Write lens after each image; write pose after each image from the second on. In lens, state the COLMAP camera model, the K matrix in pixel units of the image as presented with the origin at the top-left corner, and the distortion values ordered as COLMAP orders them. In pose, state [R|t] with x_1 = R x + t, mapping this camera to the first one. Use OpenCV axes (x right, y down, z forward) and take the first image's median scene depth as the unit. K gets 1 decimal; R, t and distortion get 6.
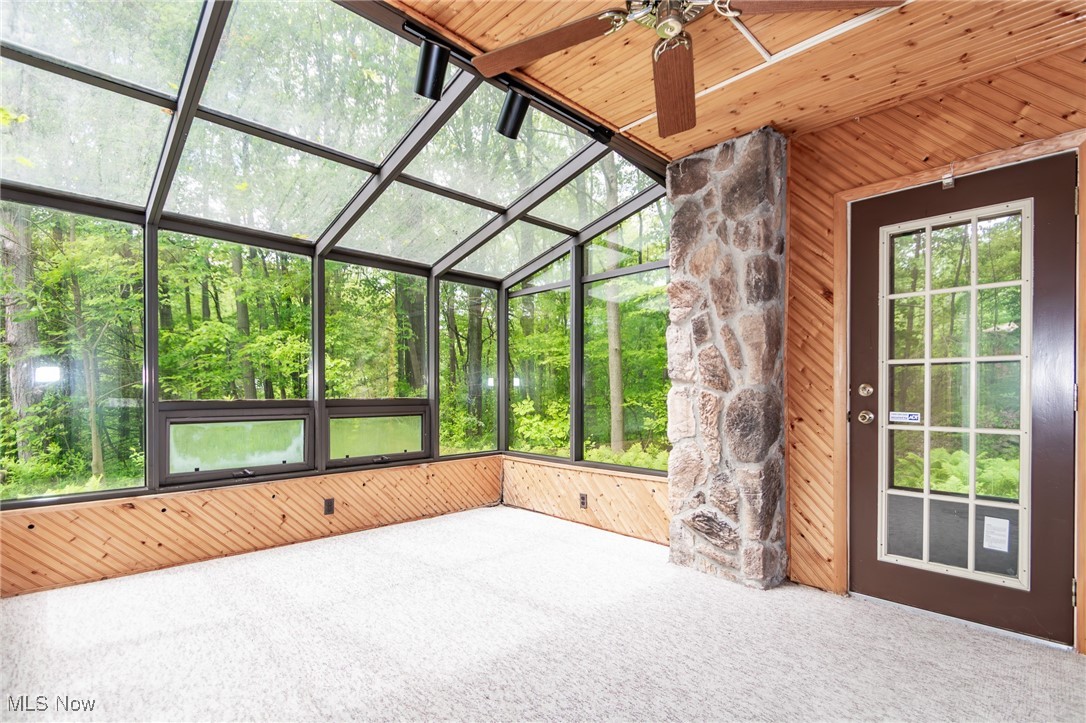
lens RADIAL K [[513.7, 0, 544.0], [0, 513.7, 377.6], [0, 0, 1]] dist [-0.001824, -0.000246]
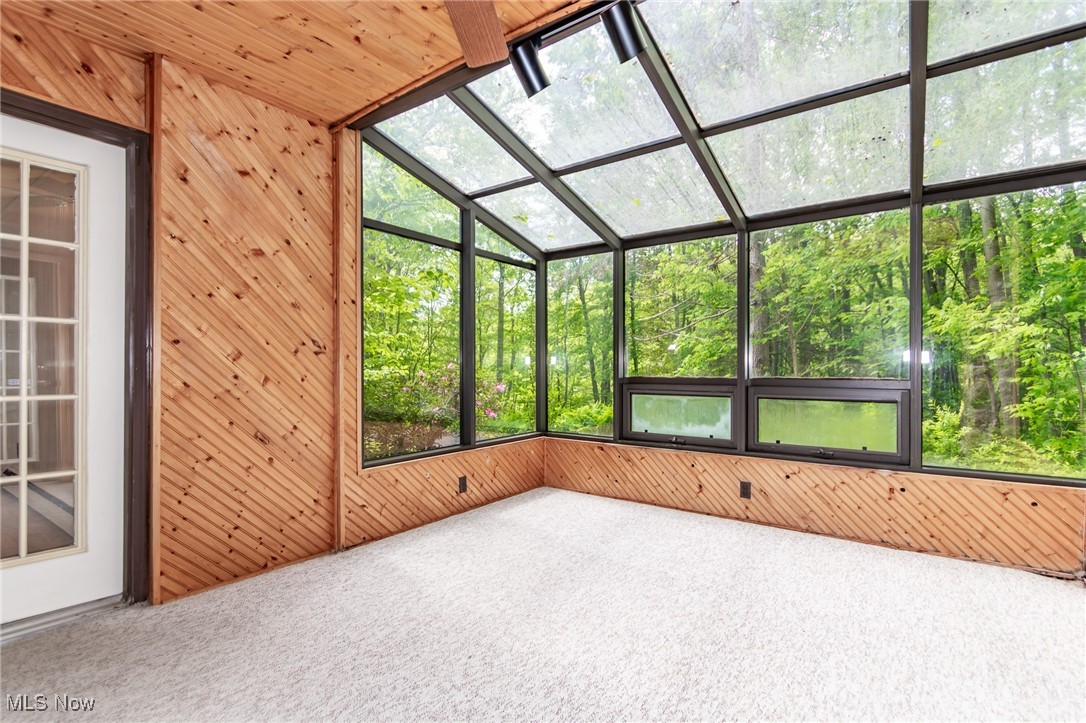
lens RADIAL K [[516.5, 0, 543.0], [0, 516.5, 361.5], [0, 0, 1]] dist [-0.000585, -0.000625]
pose [[0.153417, -0.016240, -0.988028, 0.466665], [0.023466, 0.999643, -0.012788, 0.015908], [0.987883, -0.021223, 0.153743, 0.479130]]
